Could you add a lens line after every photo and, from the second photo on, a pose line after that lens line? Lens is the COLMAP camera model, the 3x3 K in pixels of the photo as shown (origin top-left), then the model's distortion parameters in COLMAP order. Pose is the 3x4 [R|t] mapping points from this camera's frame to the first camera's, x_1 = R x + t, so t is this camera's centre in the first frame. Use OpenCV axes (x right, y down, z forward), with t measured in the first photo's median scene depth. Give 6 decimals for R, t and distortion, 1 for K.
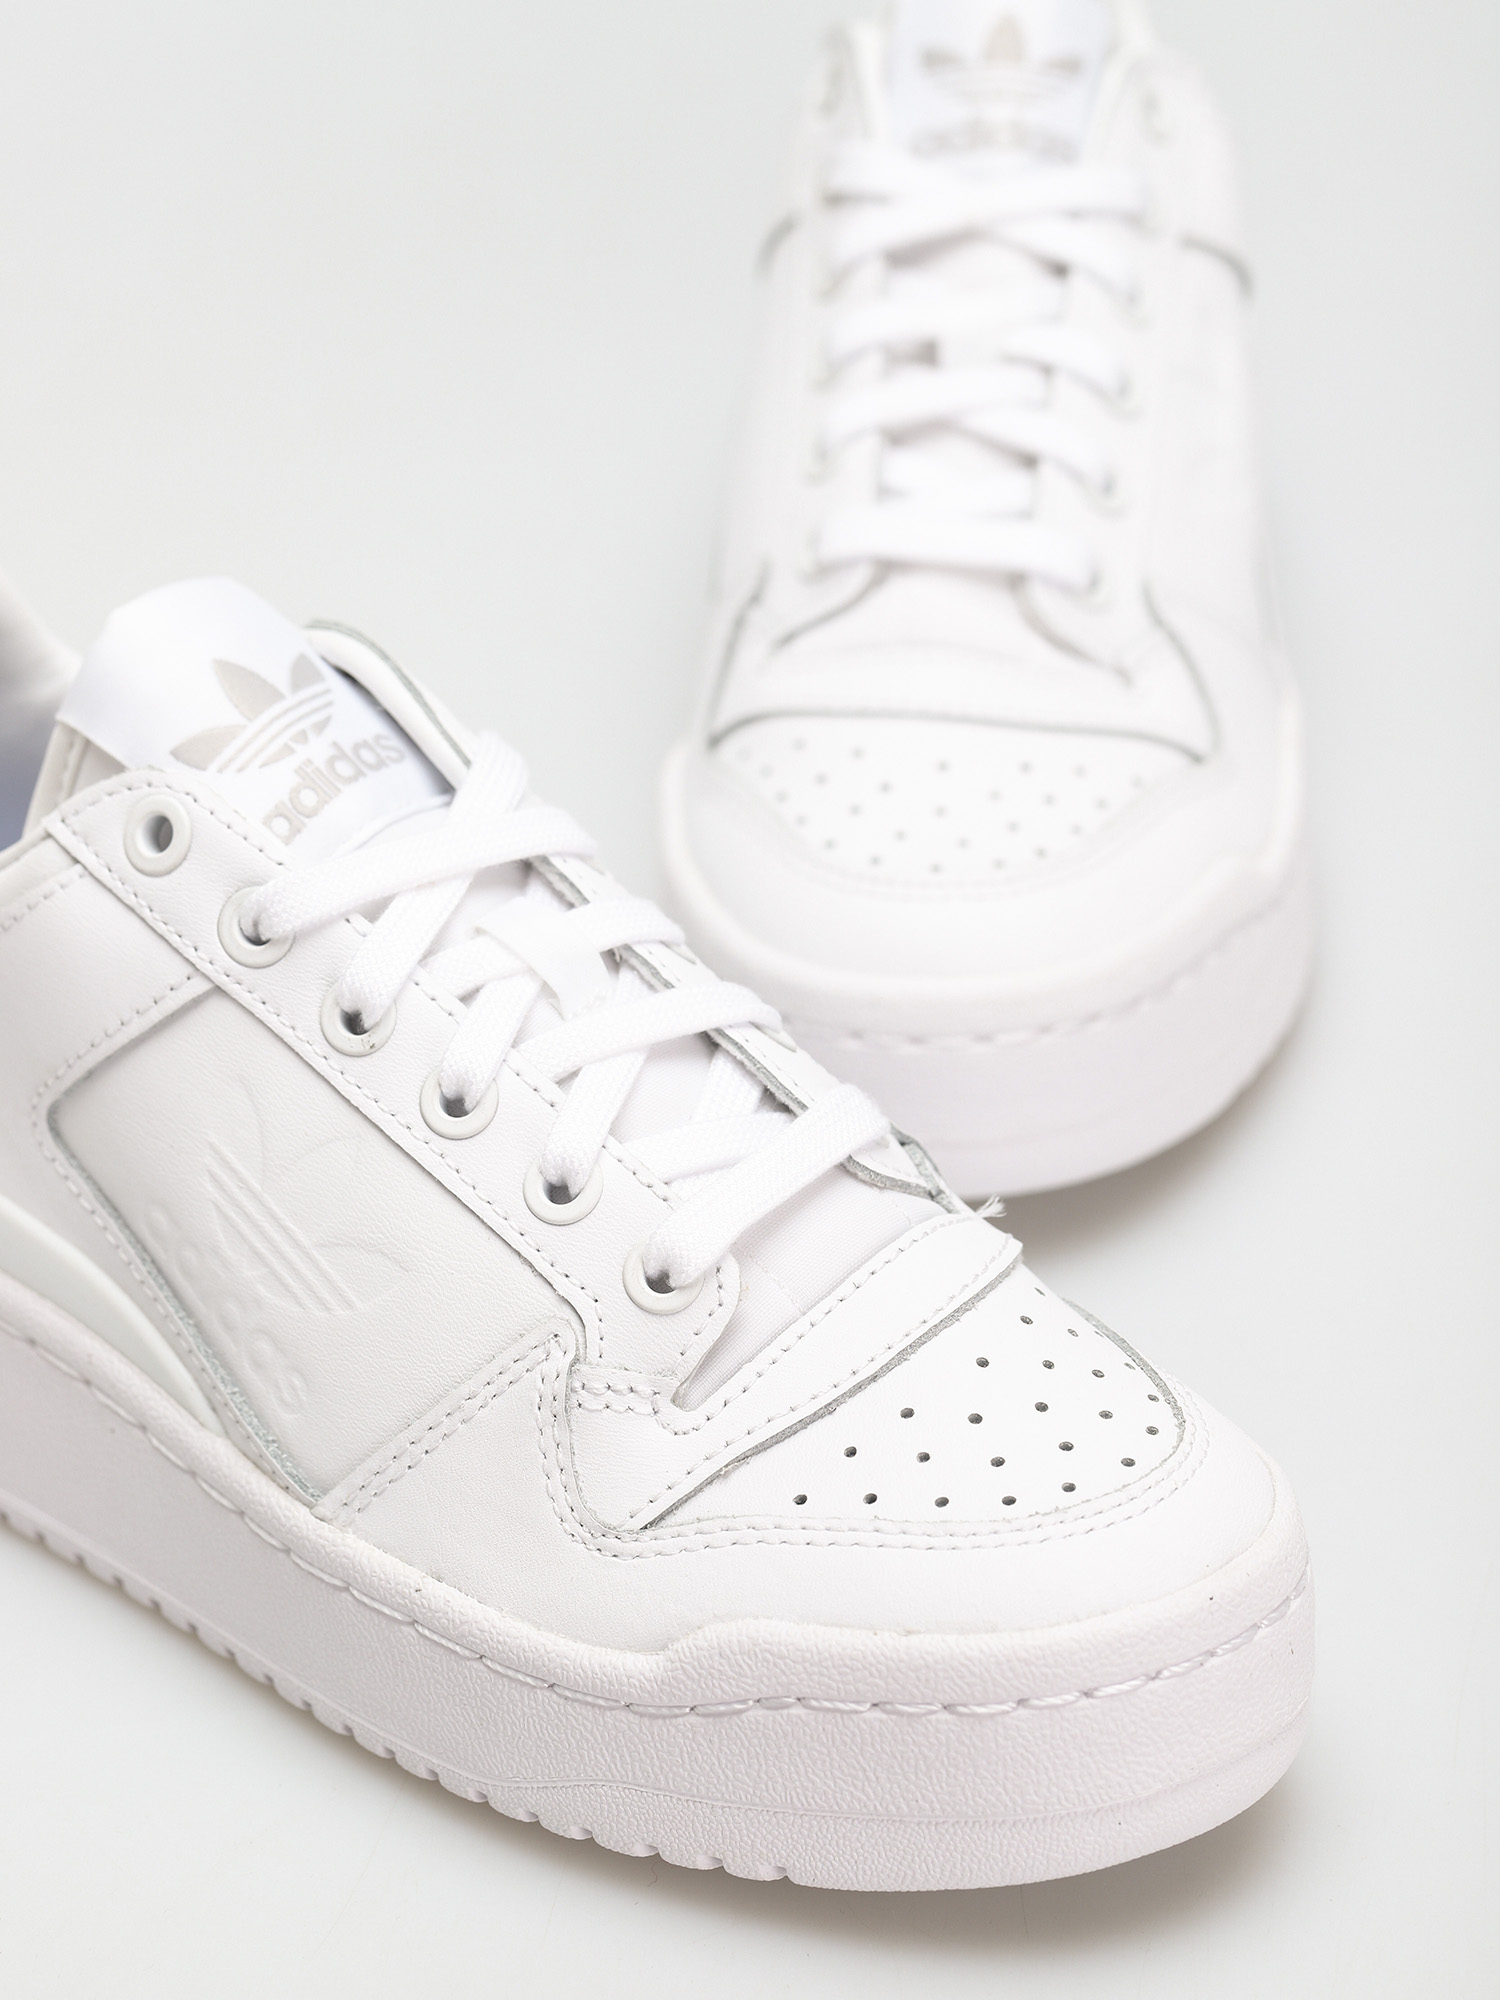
lens RADIAL K [[7509.0, 0, 750.0], [0, 7509.0, 1000.0], [0, 0, 1]] dist [-0.090265, -1.356282]
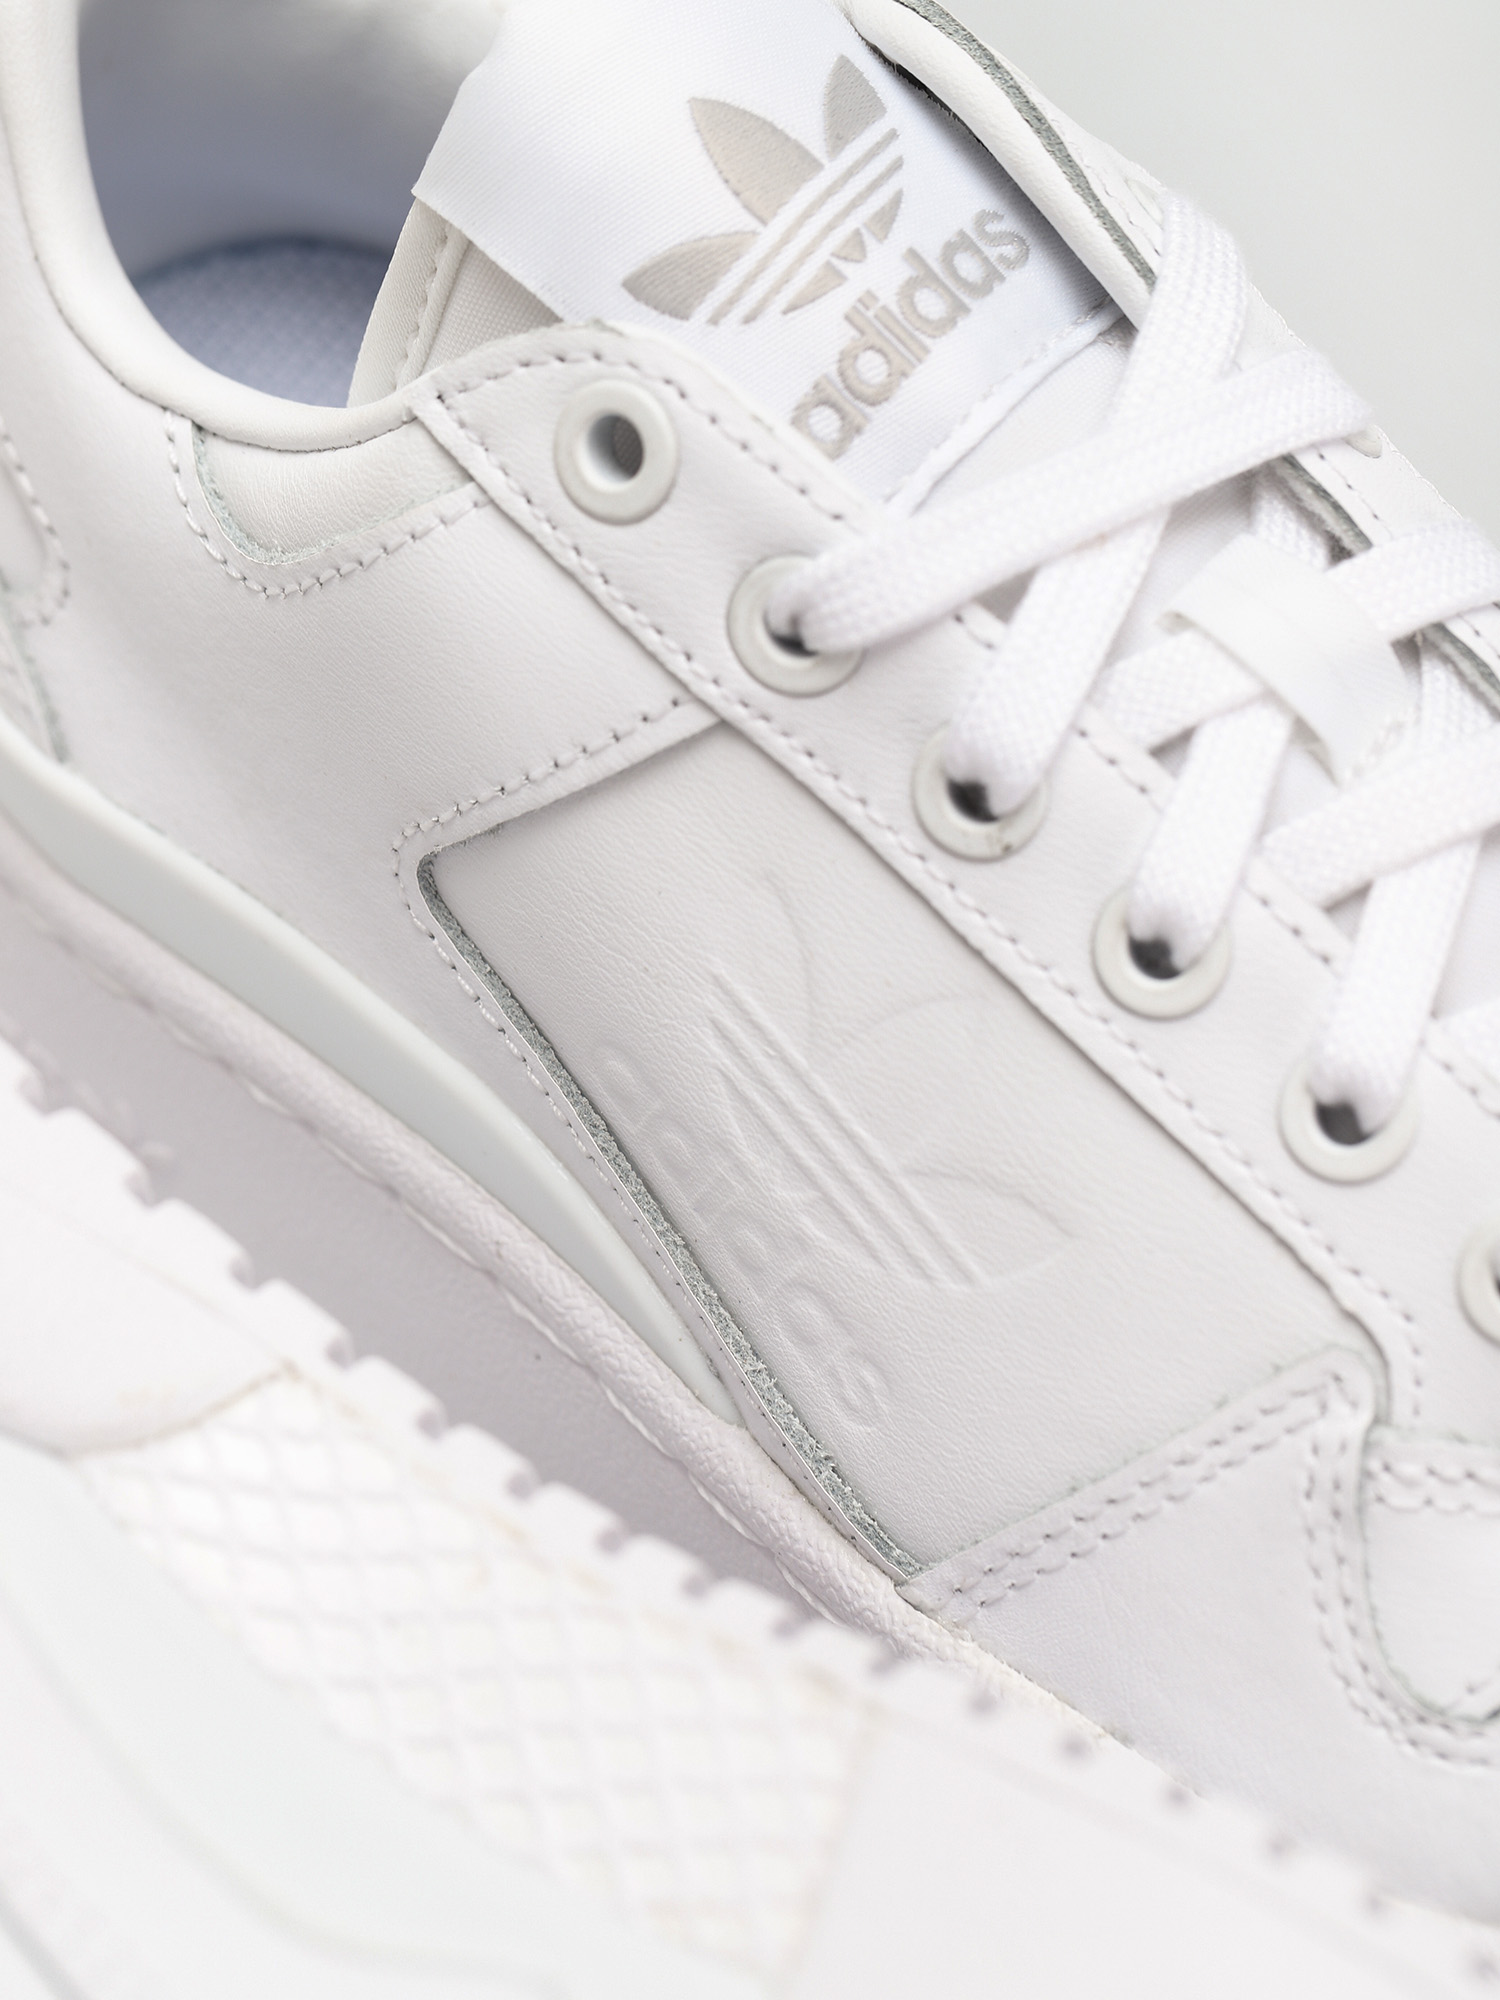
lens RADIAL K [[7509.0, 0, 750.0], [0, 7509.0, 1000.0], [0, 0, 1]] dist [-0.090265, -1.356282]
pose [[0.999925, -0.008975, 0.008293, -0.074050], [0.005707, 0.943095, 0.332474, -0.171372], [-0.010805, -0.332401, 0.943076, 0.454276]]
